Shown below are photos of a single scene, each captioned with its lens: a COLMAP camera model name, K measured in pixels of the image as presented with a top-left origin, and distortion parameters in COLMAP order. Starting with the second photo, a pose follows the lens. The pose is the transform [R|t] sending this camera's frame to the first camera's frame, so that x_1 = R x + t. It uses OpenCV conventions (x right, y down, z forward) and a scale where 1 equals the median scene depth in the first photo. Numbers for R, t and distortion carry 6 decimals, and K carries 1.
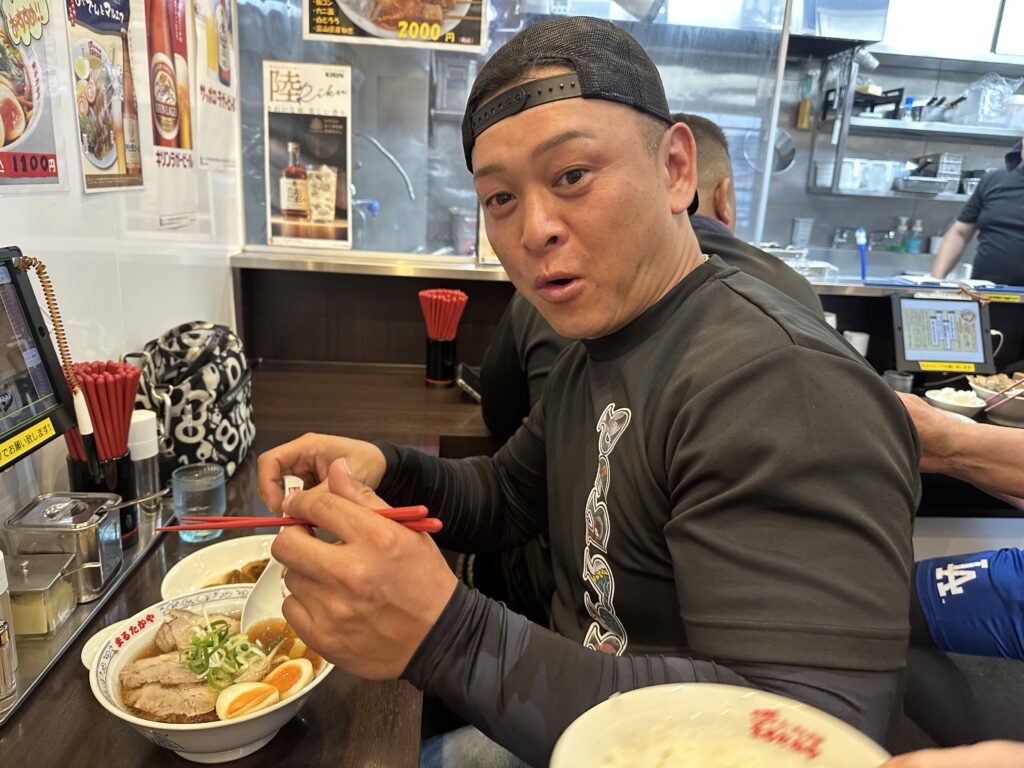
lens RADIAL K [[725.0, 0, 512.0], [0, 725.0, 384.0], [0, 0, 1]] dist [0.011223, -0.026850]
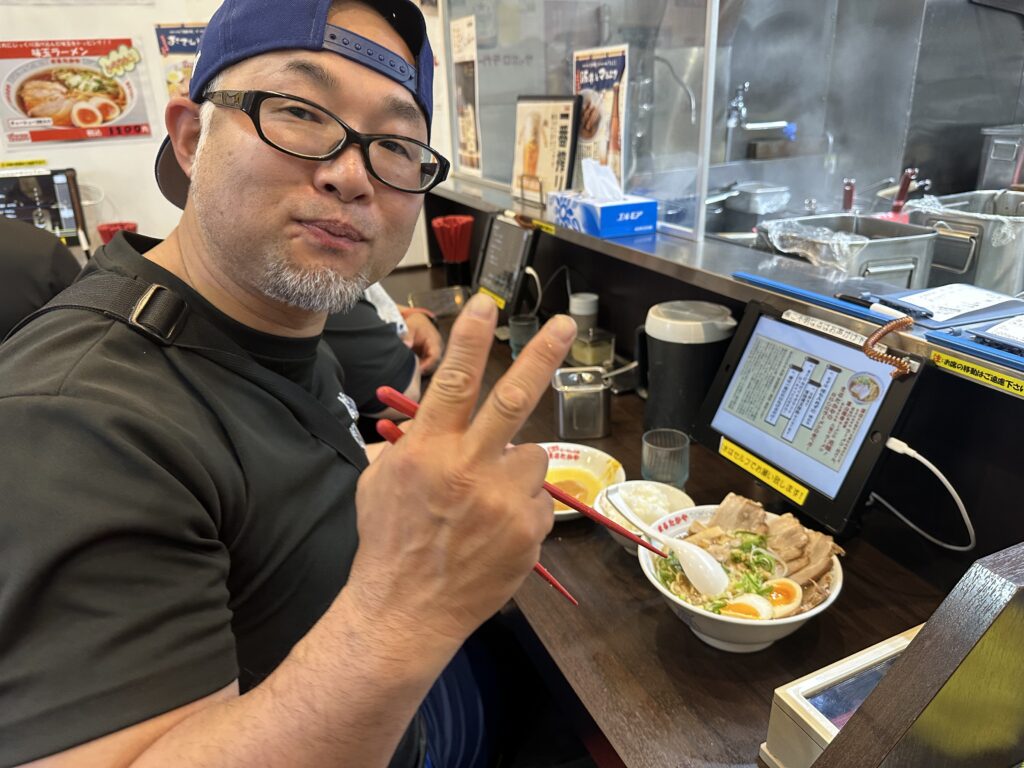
lens RADIAL K [[725.0, 0, 512.0], [0, 725.0, 384.0], [0, 0, 1]] dist [0.011223, -0.026850]
pose [[0.323908, 0.292665, -0.899684, 0.958727], [-0.197840, 0.950879, 0.238092, -0.159216], [0.925172, 0.100873, 0.365898, 0.663620]]
